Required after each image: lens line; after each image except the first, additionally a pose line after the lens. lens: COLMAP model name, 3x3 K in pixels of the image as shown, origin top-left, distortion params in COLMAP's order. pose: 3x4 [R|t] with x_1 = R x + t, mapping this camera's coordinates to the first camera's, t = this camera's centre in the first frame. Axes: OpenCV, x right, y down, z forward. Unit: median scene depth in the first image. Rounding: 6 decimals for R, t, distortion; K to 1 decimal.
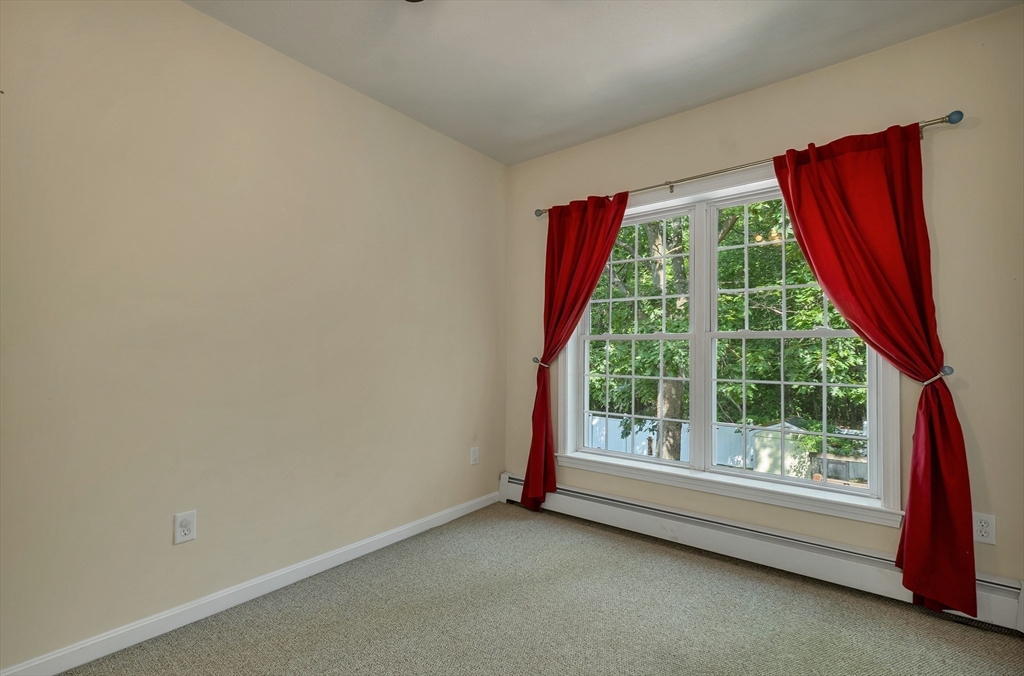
lens RADIAL K [[470.4, 0, 510.0], [0, 470.4, 336.8], [0, 0, 1]] dist [-0.001078, -0.000323]
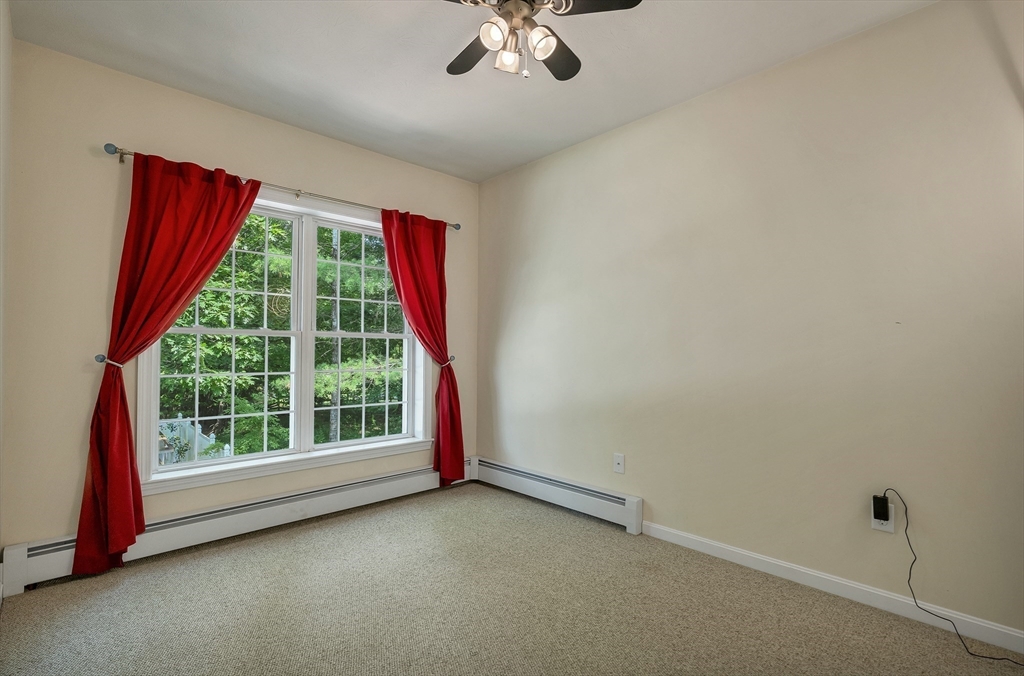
lens RADIAL K [[470.4, 0, 515.3], [0, 470.4, 344.0], [0, 0, 1]] dist [-0.001078, -0.000323]
pose [[0.123734, 0.012234, 0.992240, -0.658743], [-0.032619, 0.999434, -0.008255, 0.015928], [-0.991779, -0.031345, 0.124063, 0.362657]]
